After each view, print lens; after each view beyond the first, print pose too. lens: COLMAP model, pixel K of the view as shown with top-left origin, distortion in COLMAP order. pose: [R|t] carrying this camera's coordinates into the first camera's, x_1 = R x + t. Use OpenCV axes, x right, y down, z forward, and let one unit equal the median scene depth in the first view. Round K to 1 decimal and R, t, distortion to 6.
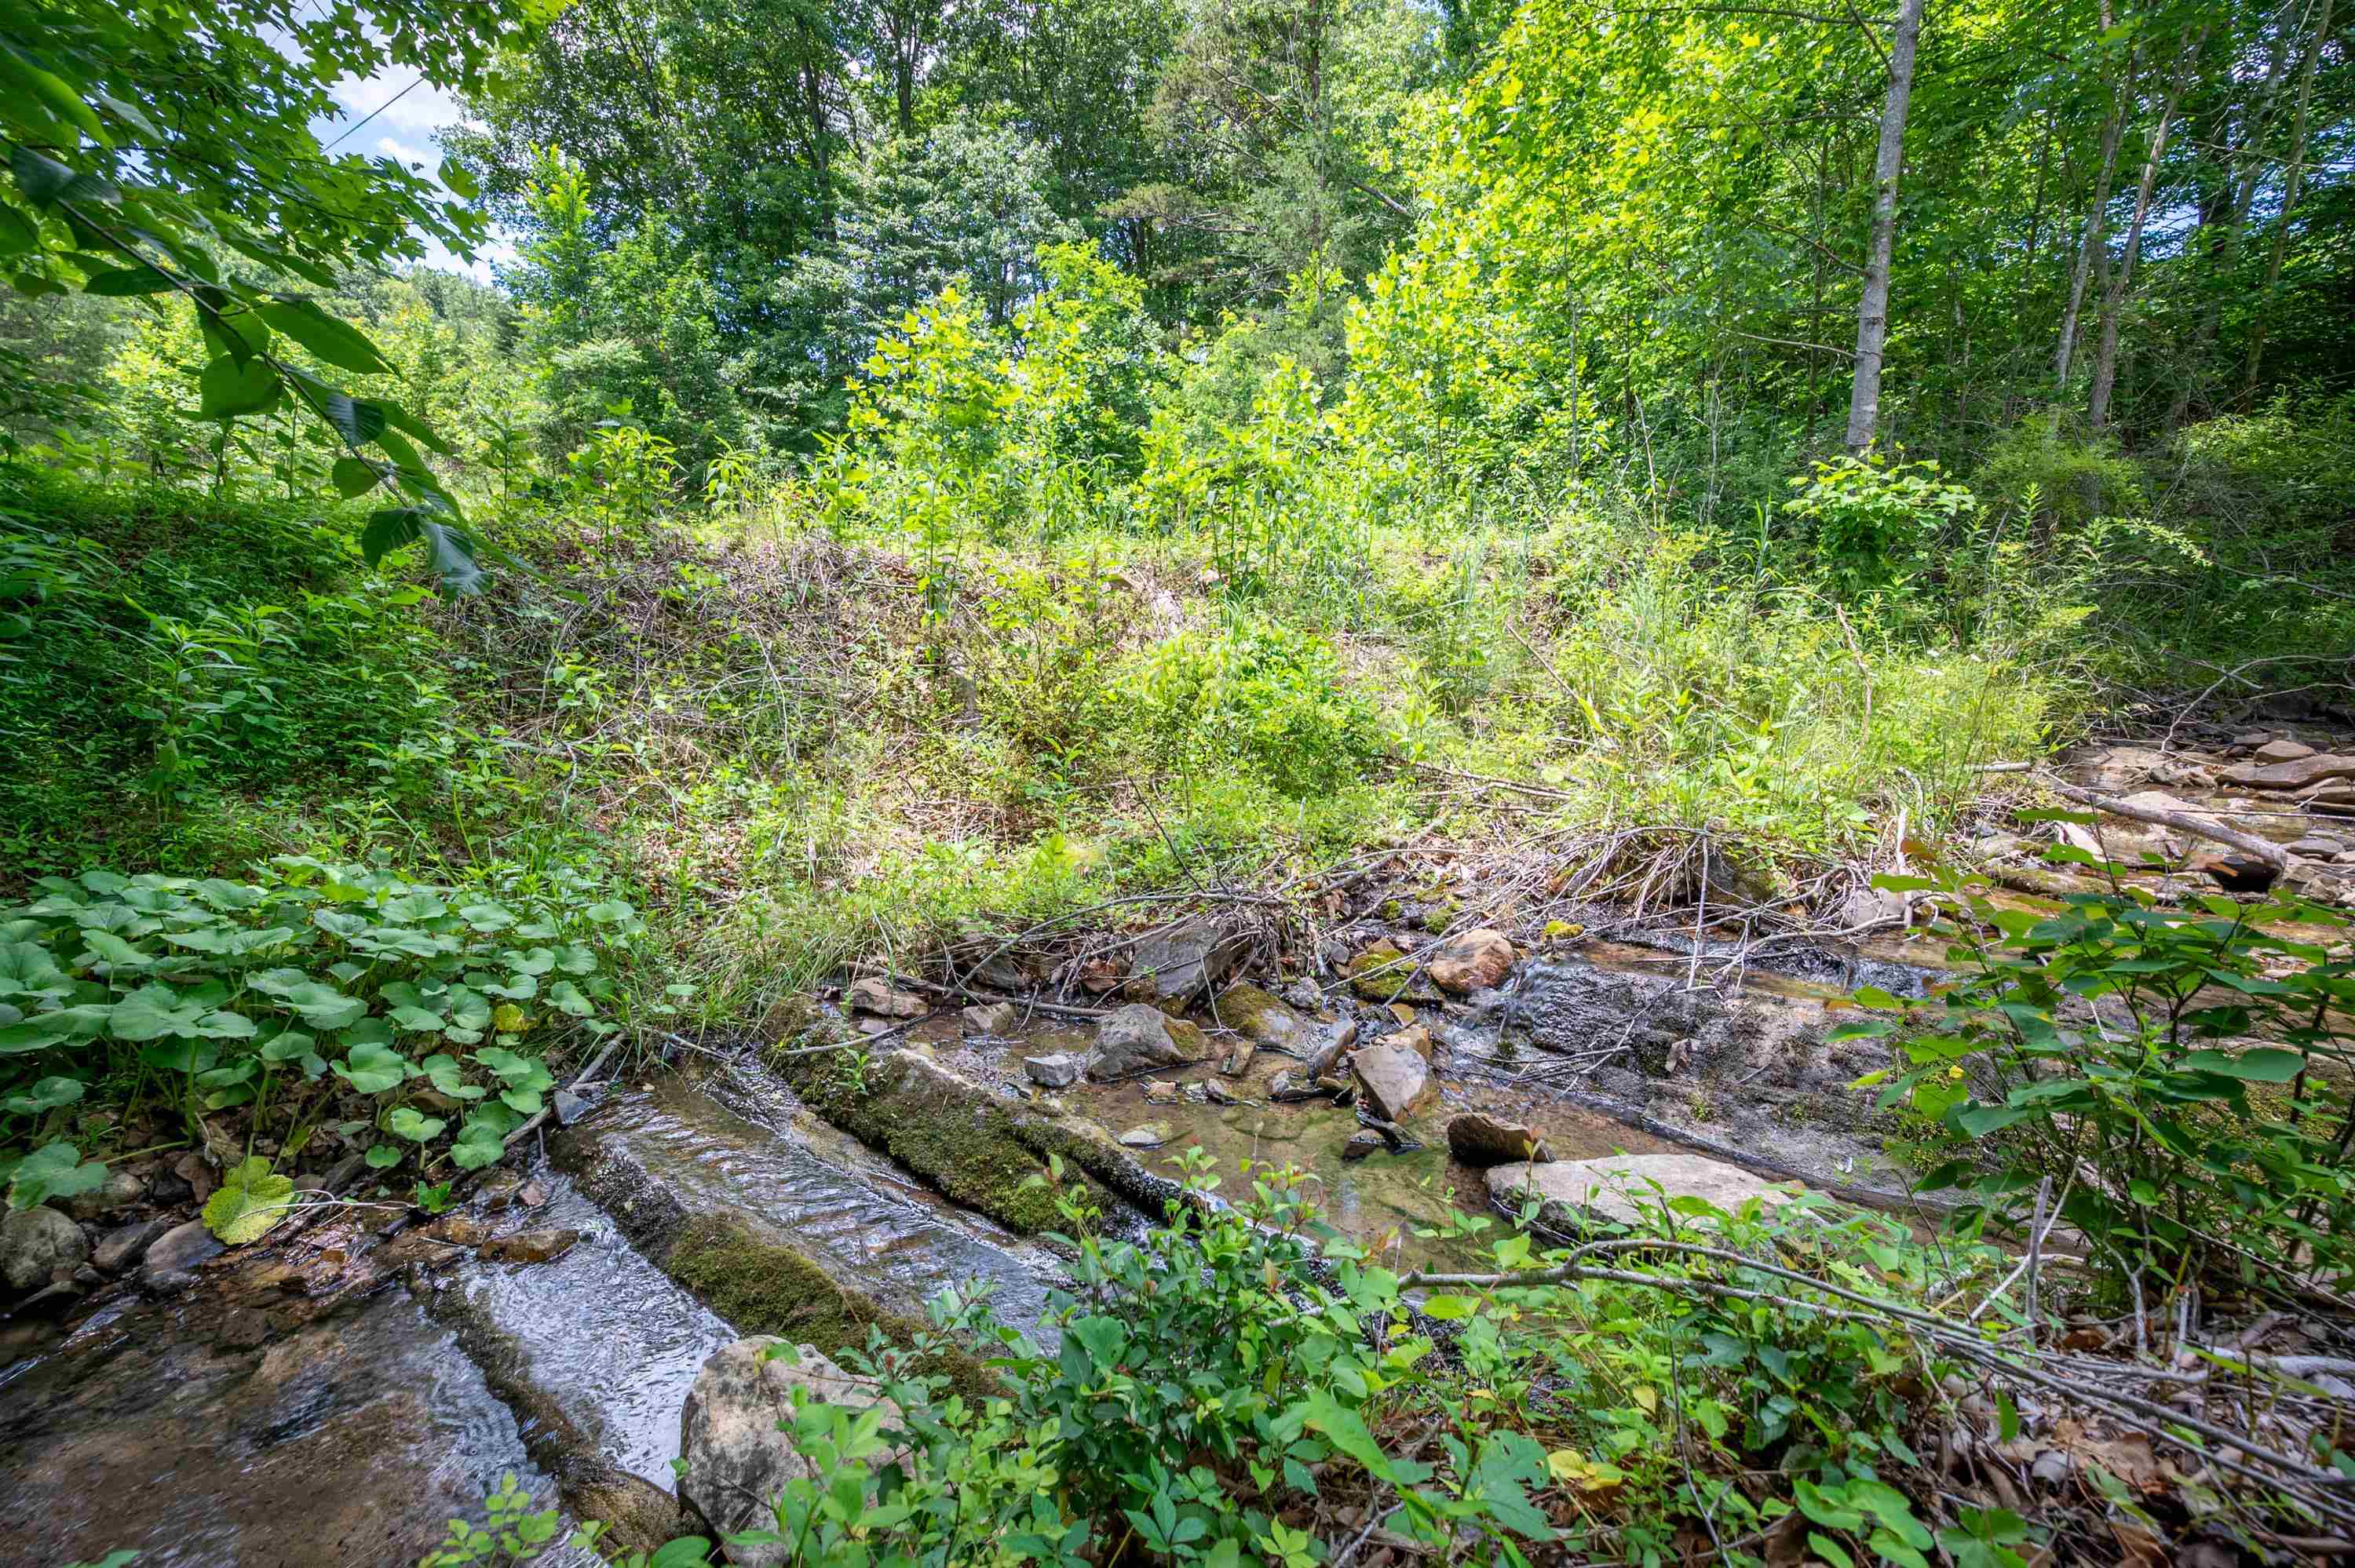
lens RADIAL K [[951.6, 0, 1177.5], [0, 951.6, 784.0], [0, 0, 1]] dist [-0.000577, -0.000266]
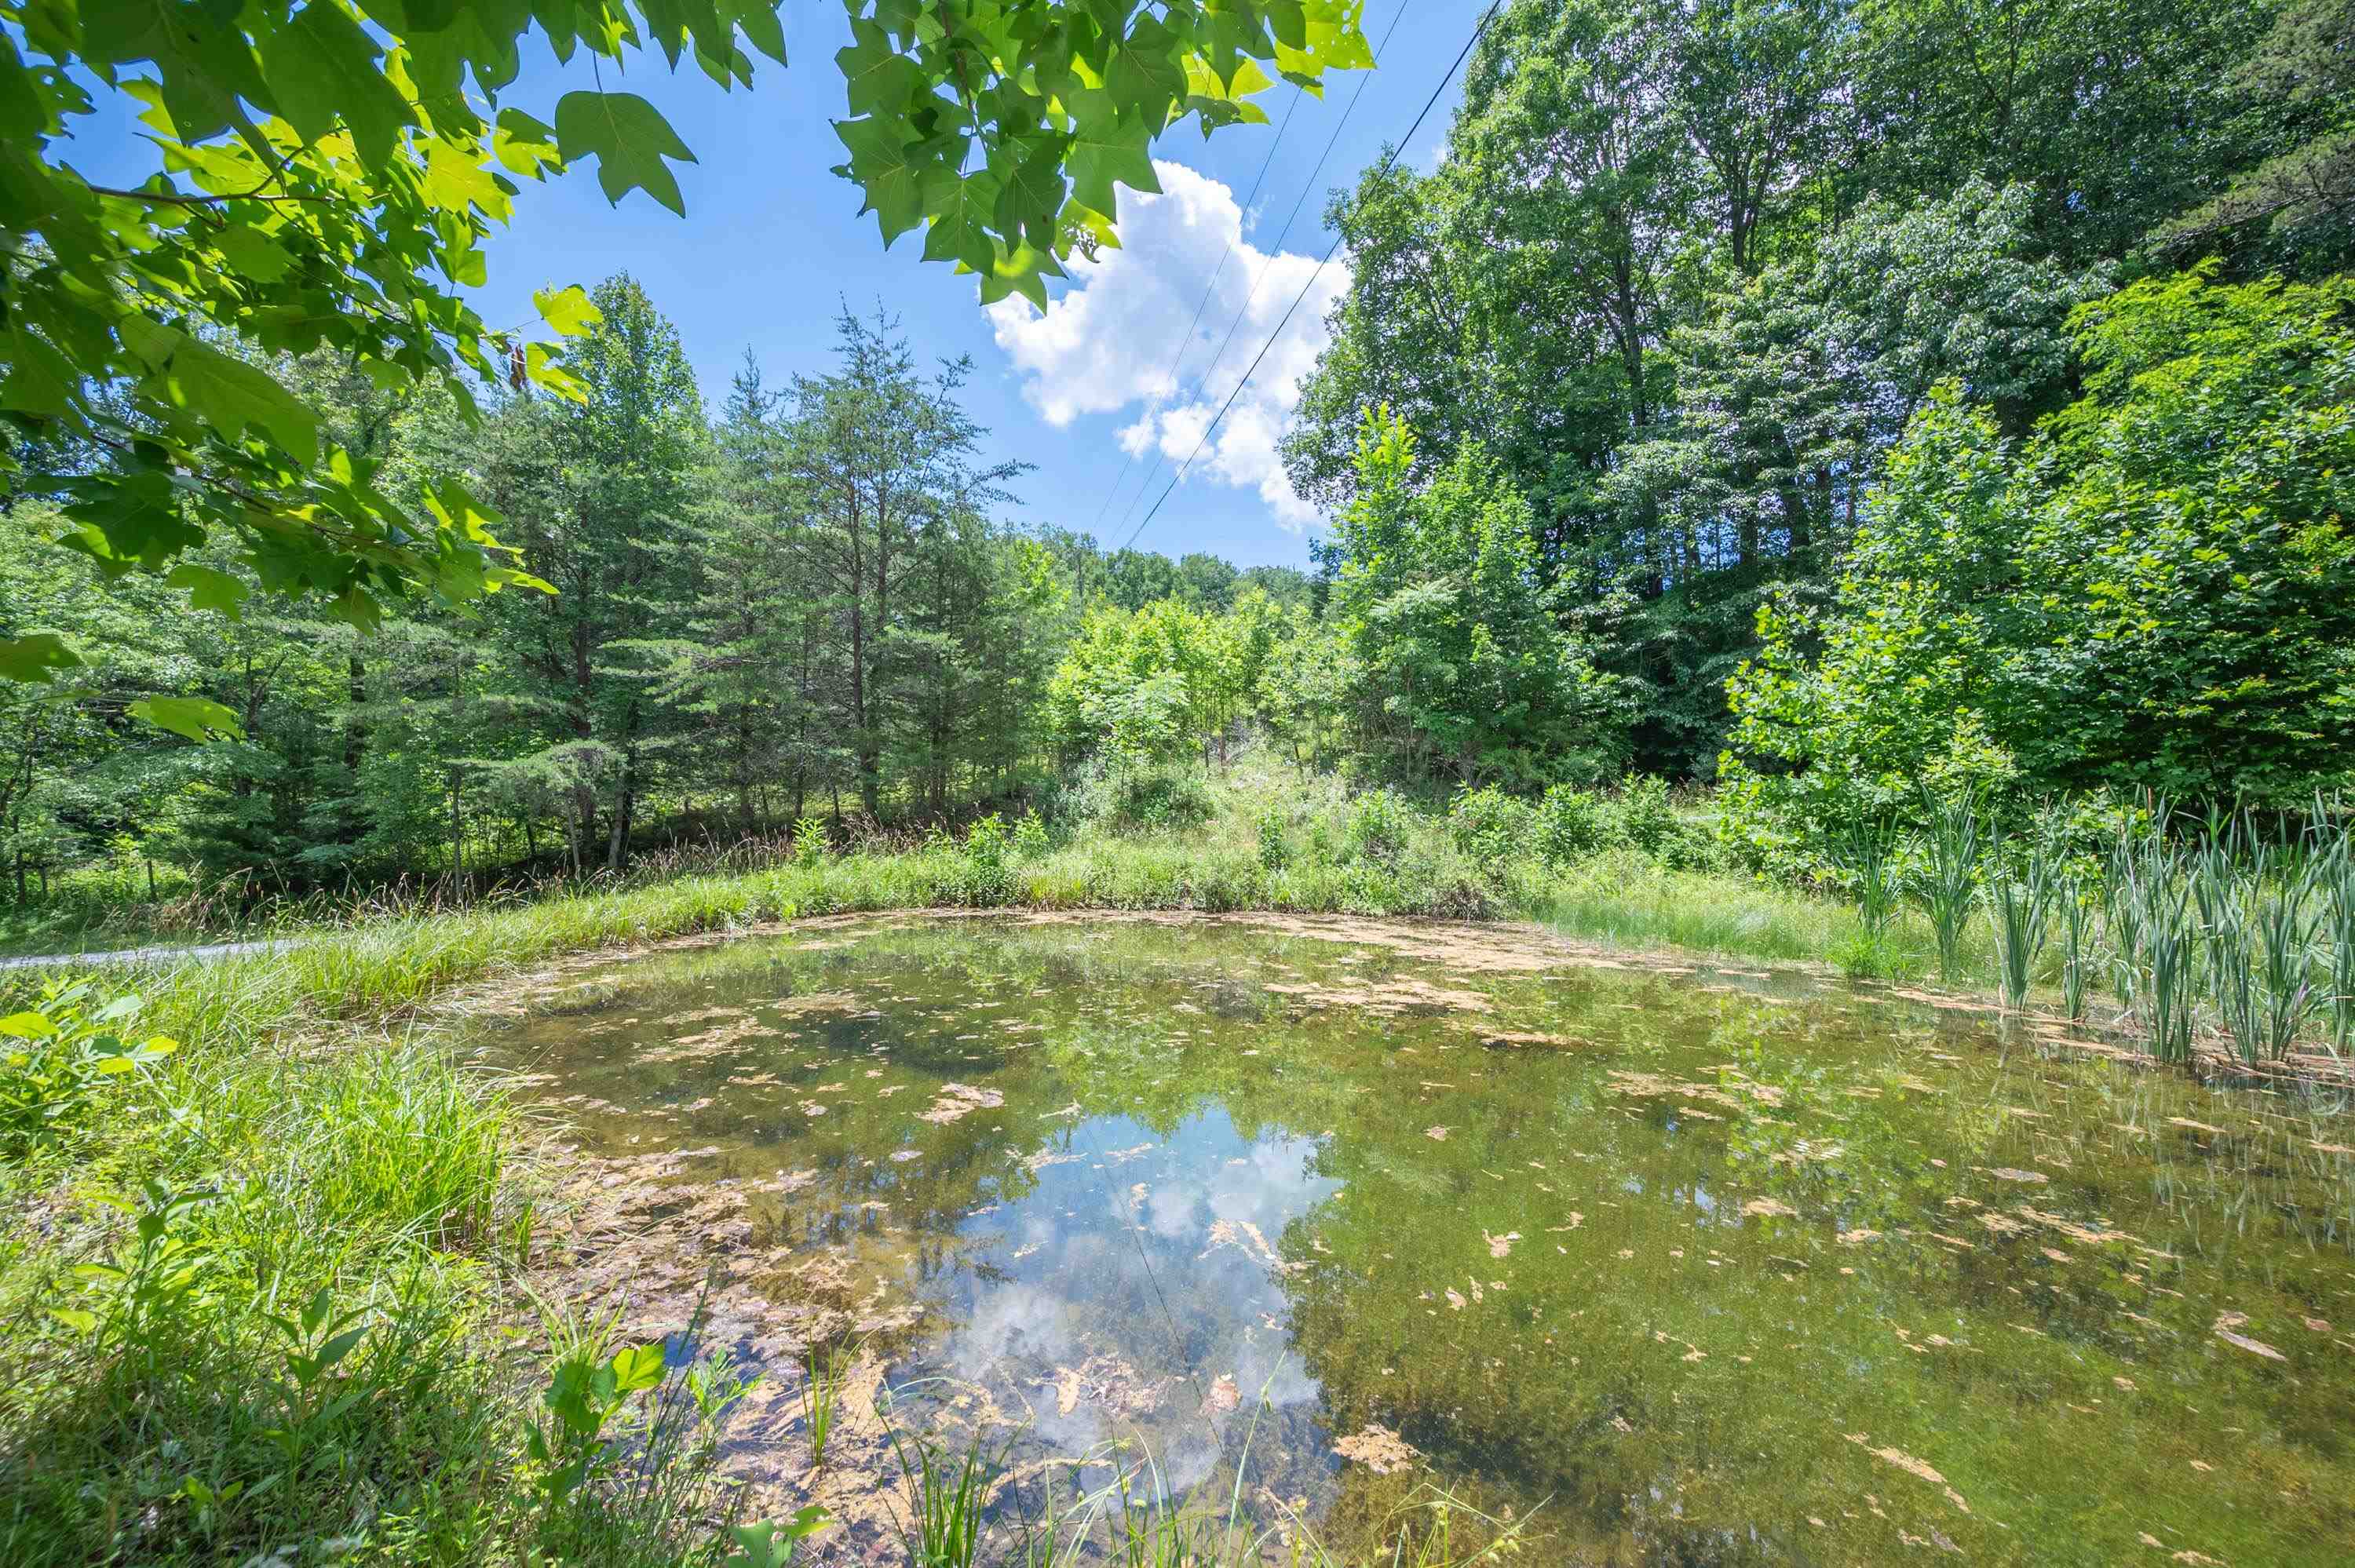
lens RADIAL K [[920.3, 0, 1174.8], [0, 920.3, 797.4], [0, 0, 1]] dist [0.000299, -0.000611]
pose [[0.747946, -0.037973, -0.662673, -0.177379], [-0.089457, 0.983487, -0.157326, -0.094566], [0.657704, 0.176952, 0.732198, 0.211367]]
